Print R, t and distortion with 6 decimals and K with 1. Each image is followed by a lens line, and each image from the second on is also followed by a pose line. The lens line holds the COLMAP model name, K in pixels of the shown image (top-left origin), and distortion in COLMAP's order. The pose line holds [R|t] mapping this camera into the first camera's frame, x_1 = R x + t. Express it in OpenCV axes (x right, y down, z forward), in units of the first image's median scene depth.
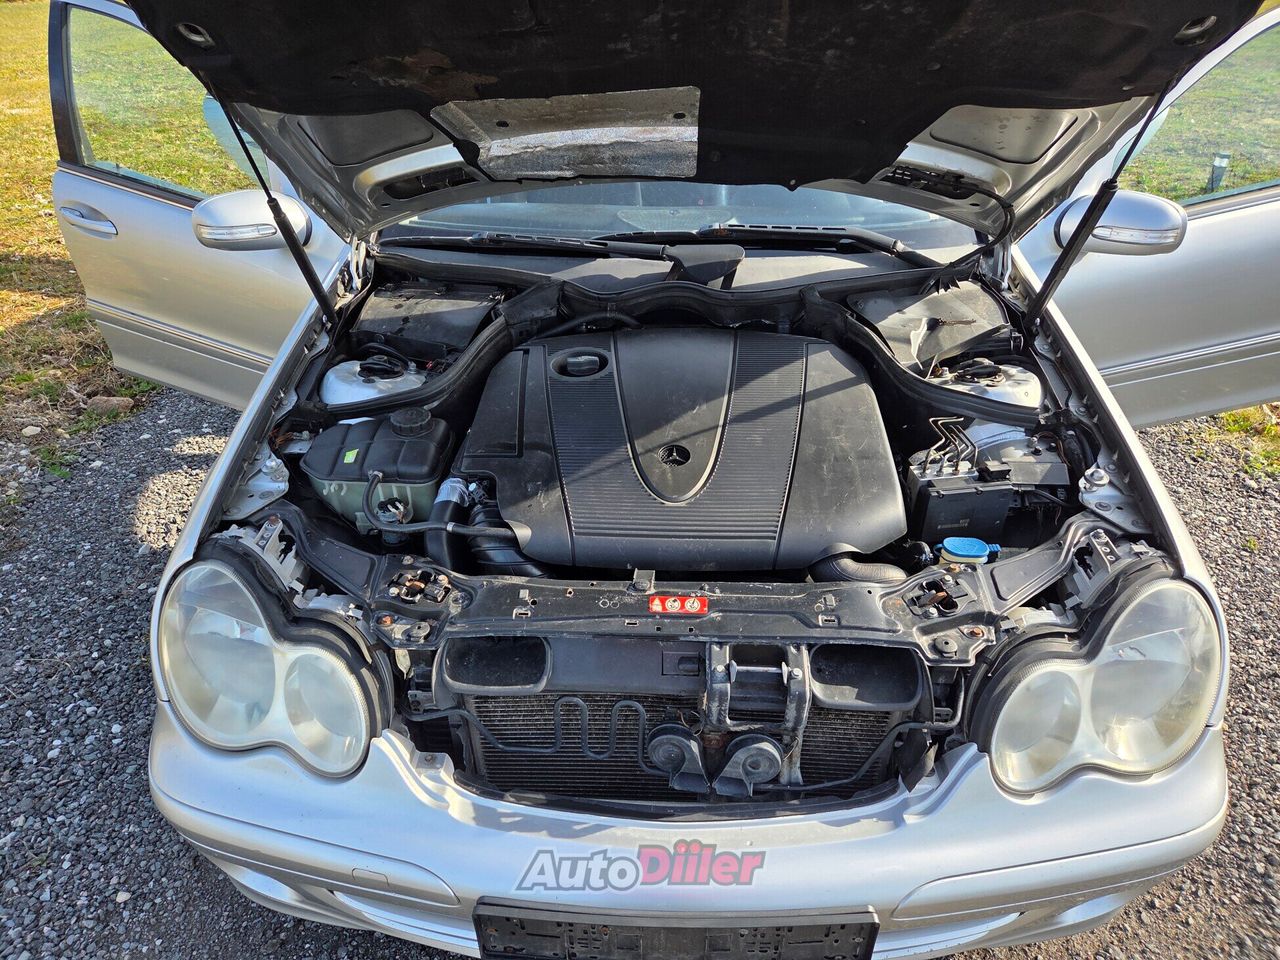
lens RADIAL K [[857.3, 0, 635.6], [0, 857.3, 484.6], [0, 0, 1]] dist [0.062565, -0.057339]
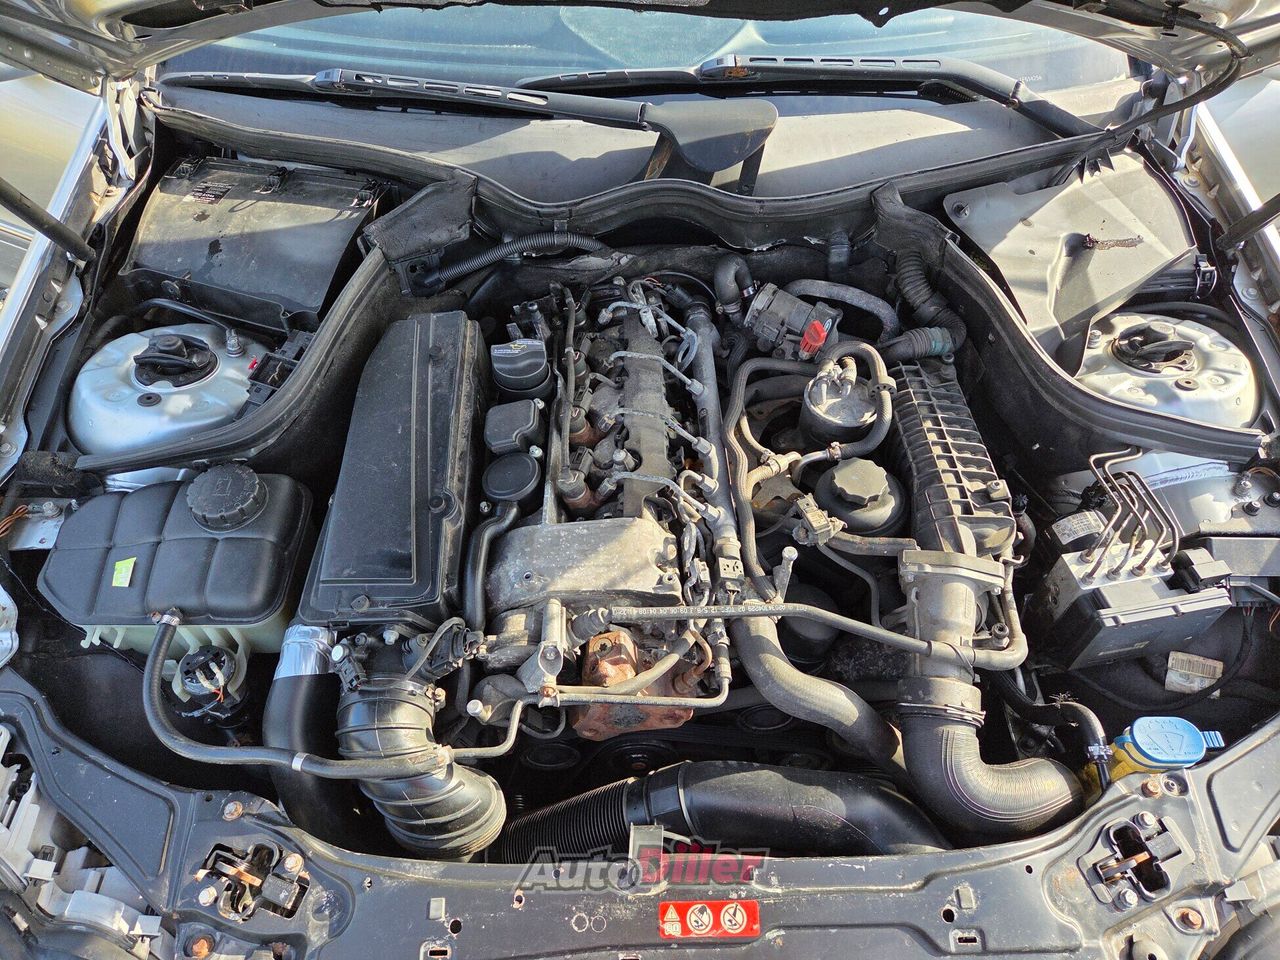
lens RADIAL K [[857.3, 0, 644.5], [0, 857.3, 480.6], [0, 0, 1]] dist [0.062565, -0.057339]
pose [[0.997613, -0.037691, 0.057851, -0.011459], [0.018438, 0.952862, 0.302844, -0.226804], [-0.066539, -0.301055, 0.951283, 0.381572]]
